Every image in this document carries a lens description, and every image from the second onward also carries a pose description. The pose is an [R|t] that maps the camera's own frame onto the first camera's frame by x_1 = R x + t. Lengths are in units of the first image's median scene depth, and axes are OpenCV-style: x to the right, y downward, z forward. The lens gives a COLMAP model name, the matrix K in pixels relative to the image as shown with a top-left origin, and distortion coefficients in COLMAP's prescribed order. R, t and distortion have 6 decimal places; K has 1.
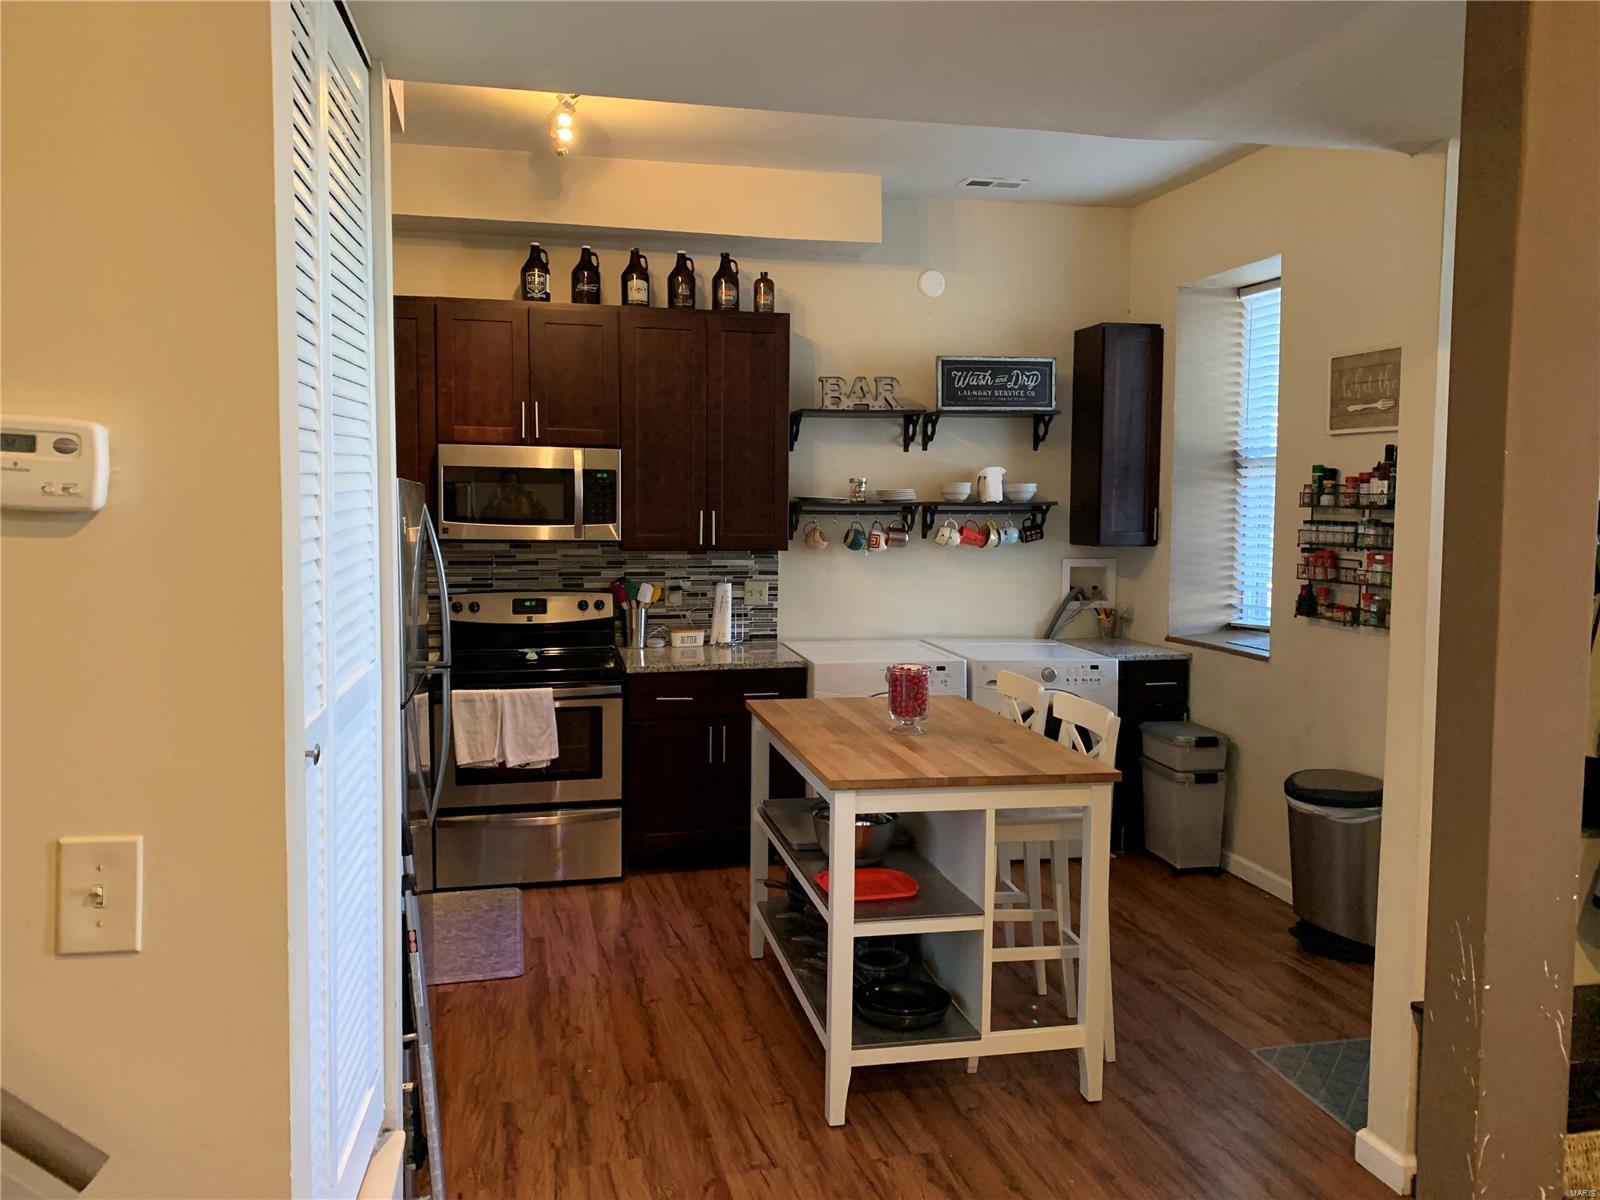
lens RADIAL K [[1196.0, 0, 790.8], [0, 1196.0, 579.2], [0, 0, 1]] dist [0.099553, -0.199892]
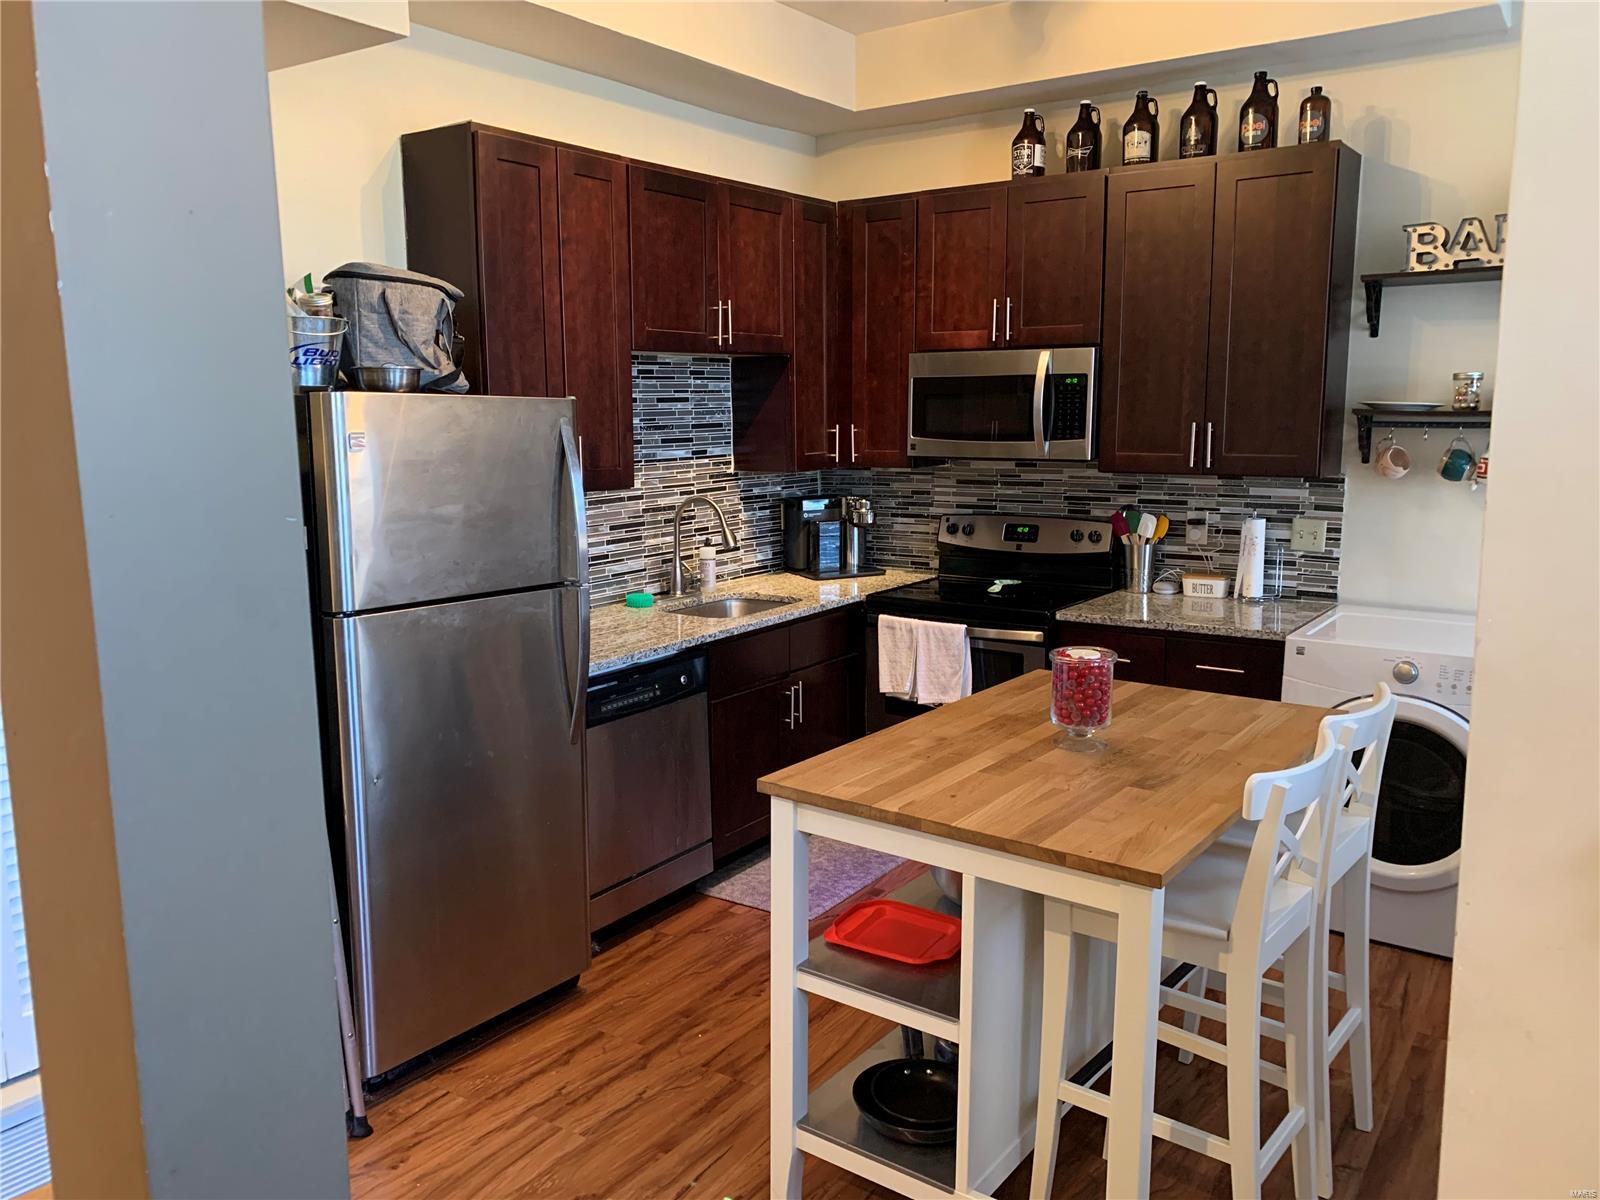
lens RADIAL K [[1200.4, 0, 805.1], [0, 1200.4, 581.2], [0, 0, 1]] dist [0.117098, -0.226684]
pose [[0.671100, 0.093969, -0.735387, 0.330671], [-0.041252, 0.995131, 0.089514, -0.014898], [0.740218, -0.029737, 0.671709, 0.276471]]
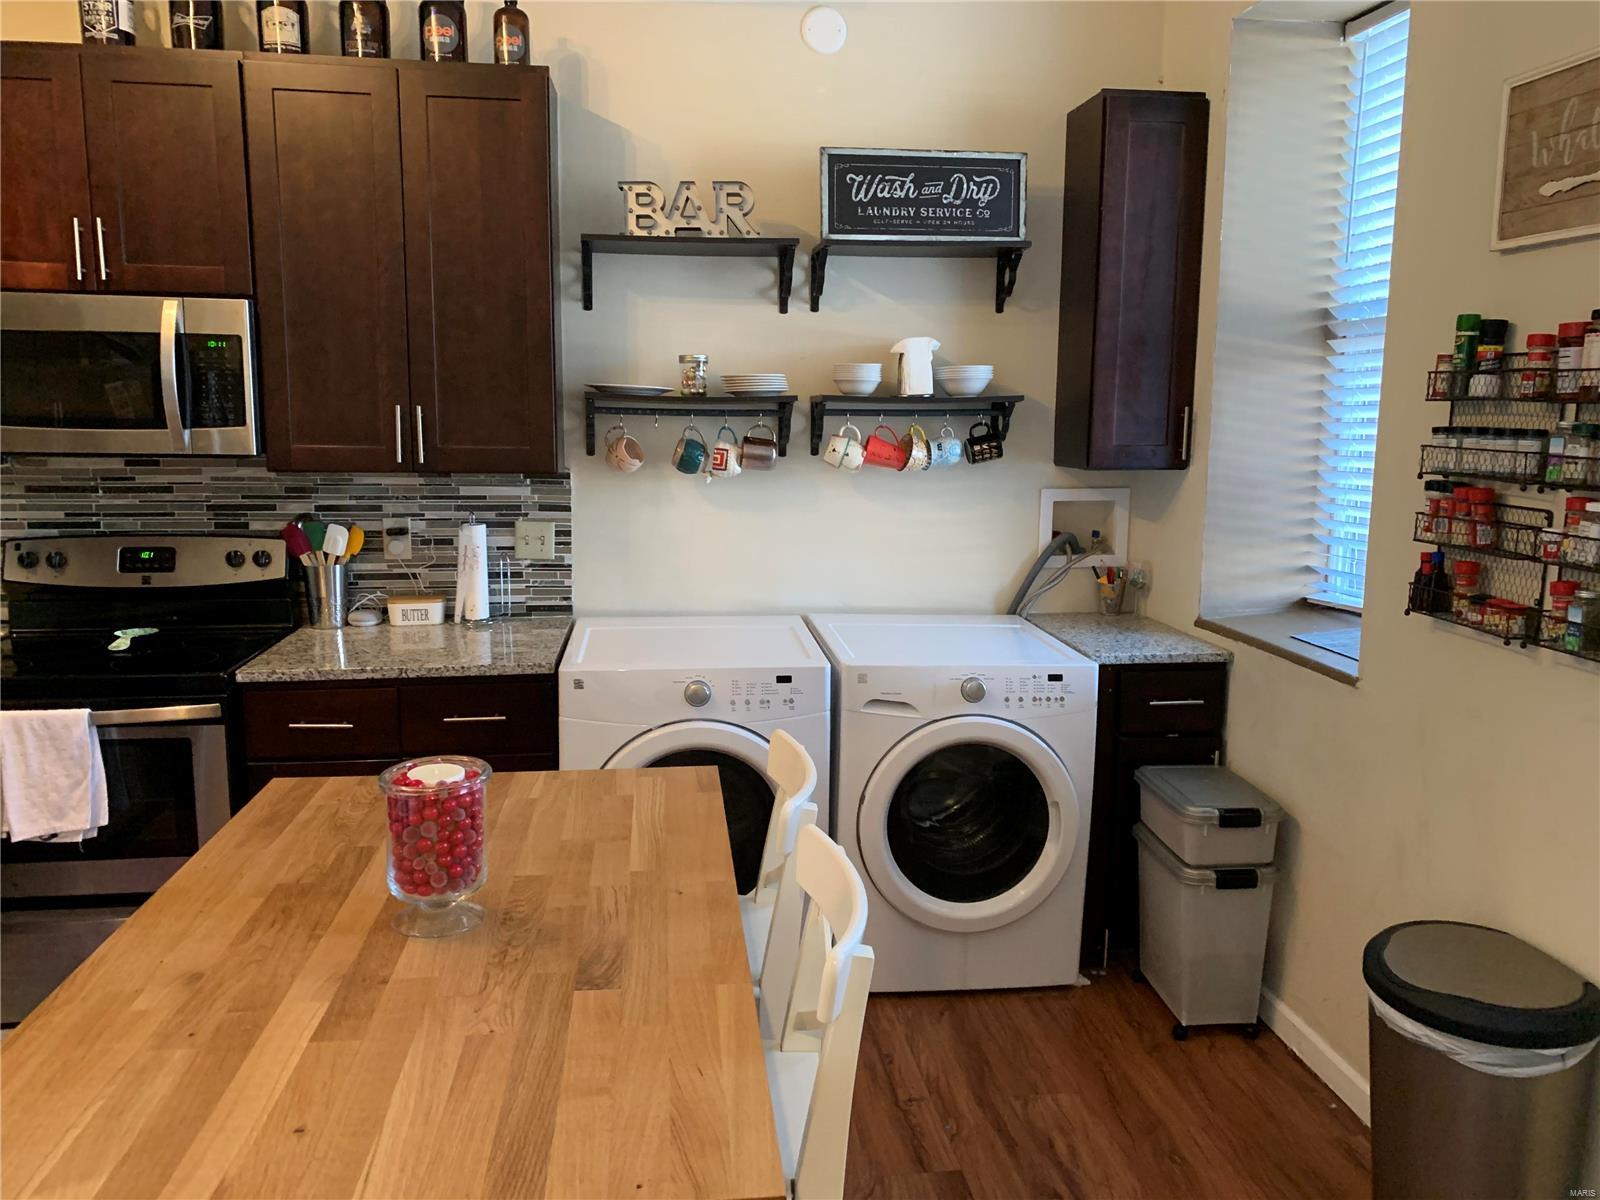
lens RADIAL K [[1212.4, 0, 800.3], [0, 1212.4, 589.0], [0, 0, 1]] dist [0.023798, -0.017448]
pose [[0.996085, 0.016200, -0.086900, 0.173956], [-0.008945, 0.996490, 0.083232, -0.017826], [0.087944, -0.082129, 0.992734, 0.393438]]
